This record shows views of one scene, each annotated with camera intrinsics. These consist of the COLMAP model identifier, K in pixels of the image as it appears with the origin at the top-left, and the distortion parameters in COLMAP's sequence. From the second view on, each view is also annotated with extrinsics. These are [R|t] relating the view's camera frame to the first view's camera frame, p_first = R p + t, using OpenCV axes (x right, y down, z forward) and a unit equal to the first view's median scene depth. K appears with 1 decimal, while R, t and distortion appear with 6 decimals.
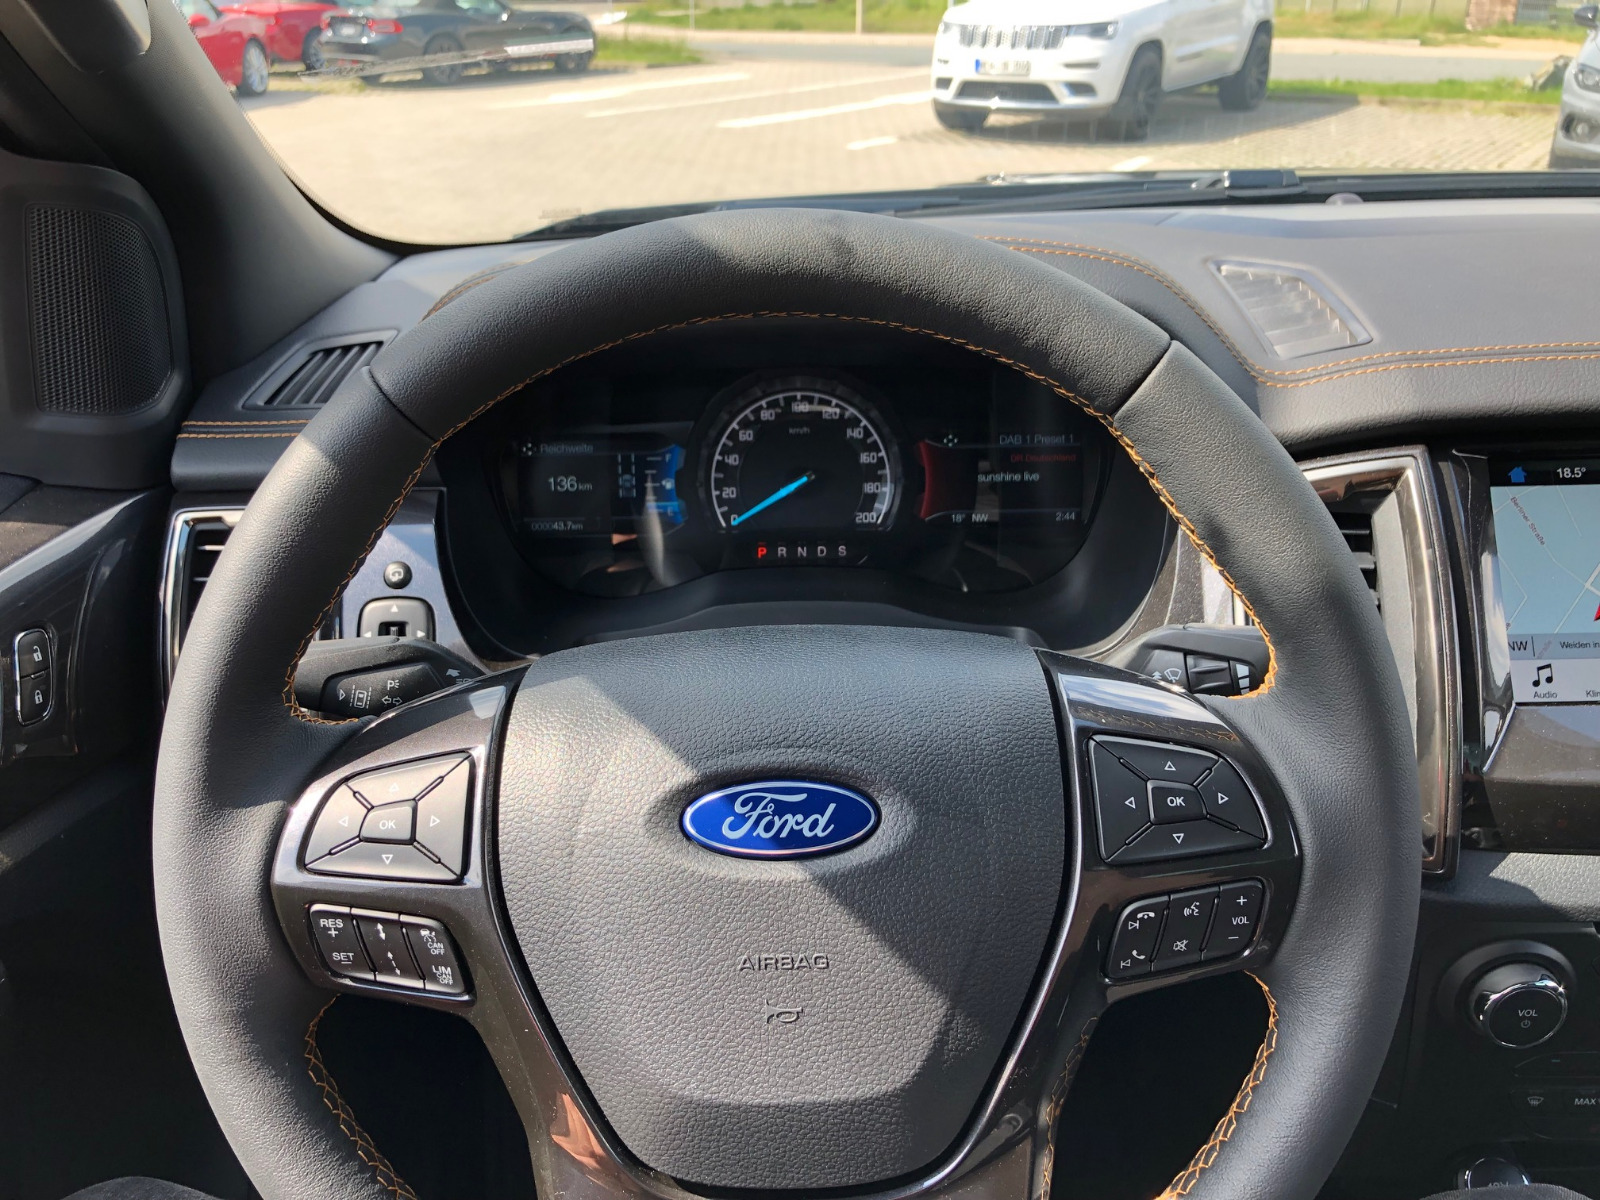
lens RADIAL K [[1325.2, 0, 801.4], [0, 1325.2, 593.1], [0, 0, 1]] dist [0.034020, -0.053864]
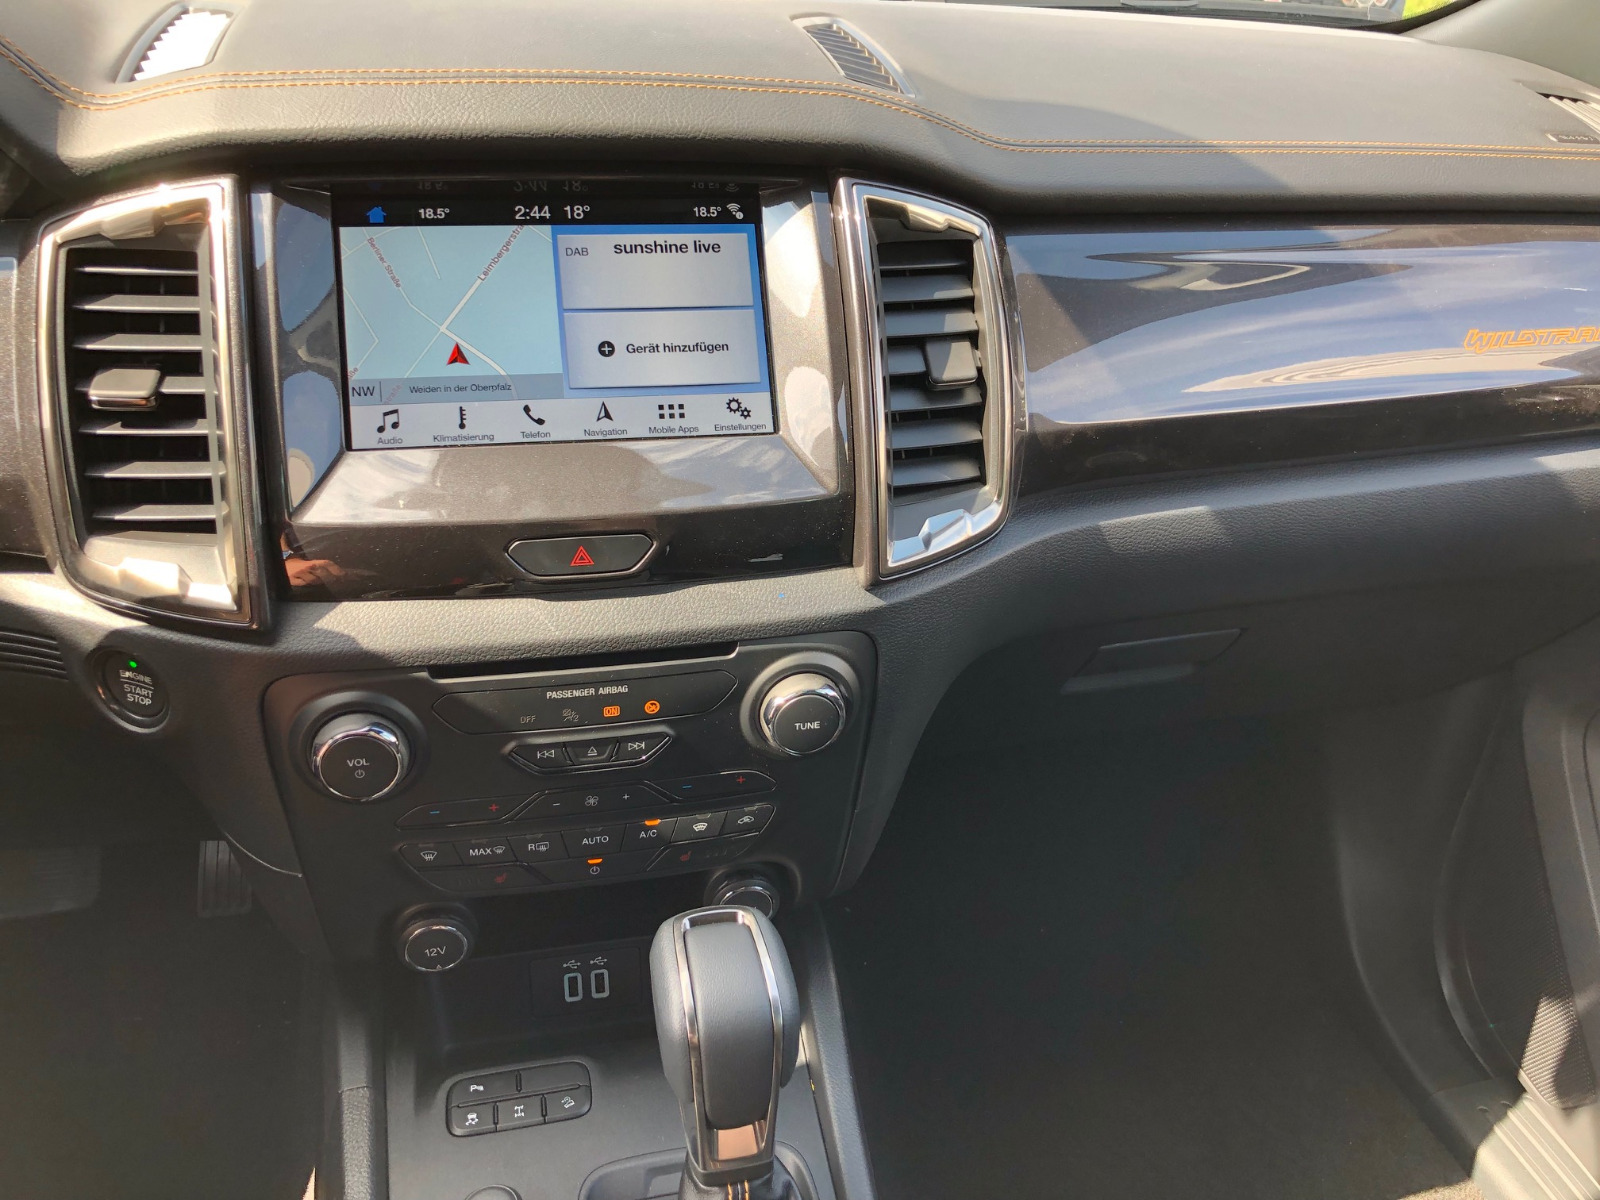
lens RADIAL K [[1325.2, 0, 815.6], [0, 1325.2, 588.8], [0, 0, 1]] dist [0.034020, -0.053864]
pose [[0.971907, -0.048421, 0.230329, 0.613557], [0.031288, 0.996504, 0.077466, 0.115065], [-0.233275, -0.068083, 0.970024, -0.018246]]
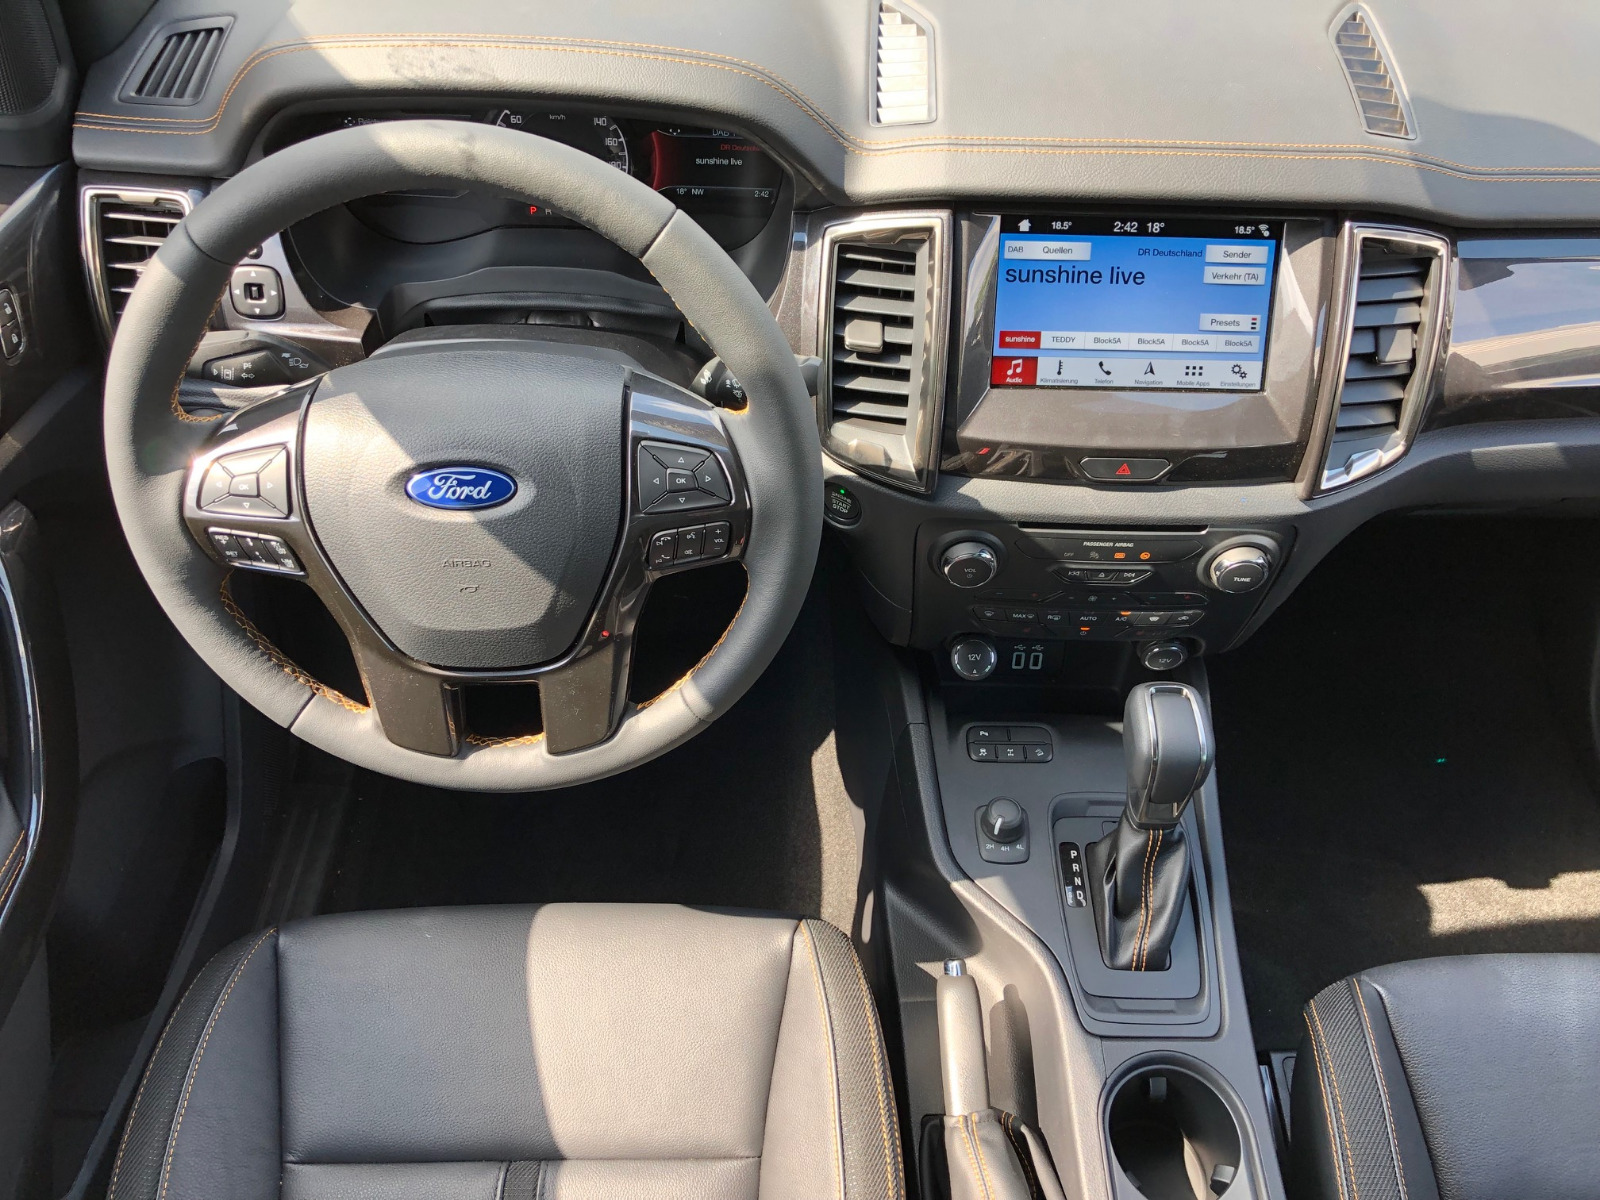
lens RADIAL K [[1325.2, 0, 809.6], [0, 1325.2, 589.2], [0, 0, 1]] dist [0.034020, -0.053864]
pose [[0.998741, 0.036943, 0.033936, 0.271099], [-0.047865, 0.904255, 0.424303, -0.334252], [-0.015012, -0.425393, 0.904884, -0.472912]]
